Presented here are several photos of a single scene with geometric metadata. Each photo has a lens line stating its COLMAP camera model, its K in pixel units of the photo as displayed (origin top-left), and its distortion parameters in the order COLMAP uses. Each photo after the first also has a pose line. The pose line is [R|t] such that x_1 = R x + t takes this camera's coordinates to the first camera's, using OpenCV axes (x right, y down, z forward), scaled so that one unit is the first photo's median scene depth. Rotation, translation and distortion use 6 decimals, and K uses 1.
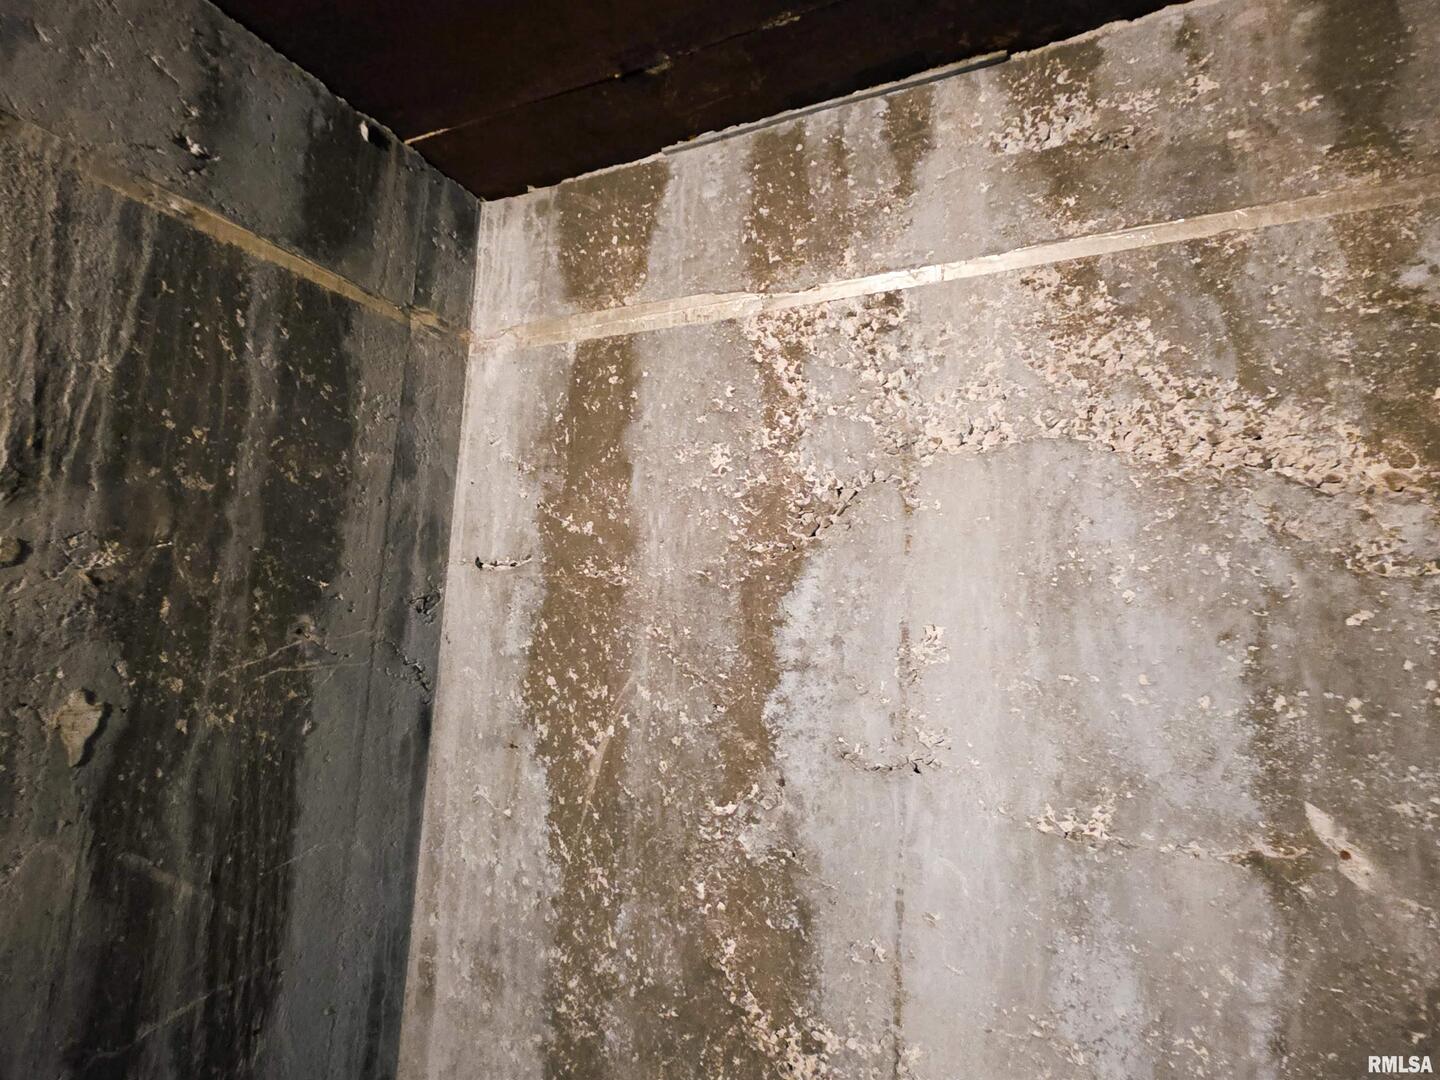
lens RADIAL K [[745.8, 0, 718.8], [0, 745.8, 543.6], [0, 0, 1]] dist [0.004206, -0.000047]
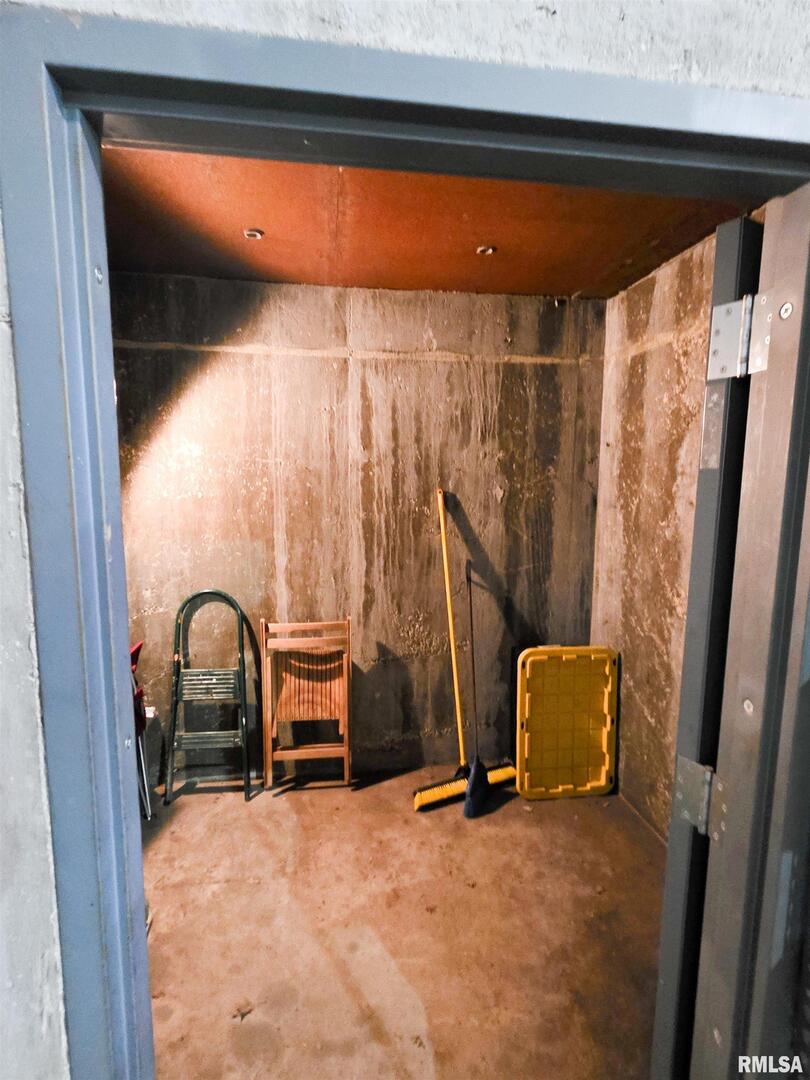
lens RADIAL K [[559.3, 0, 405.0], [0, 559.3, 540.0], [0, 0, 1]] dist [0.004206, -0.000047]
pose [[0.561422, 0.049944, -0.826021, 1.172992], [0.128055, 0.980910, 0.146345, -0.030696], [0.817562, -0.187938, 0.544309, -0.966556]]
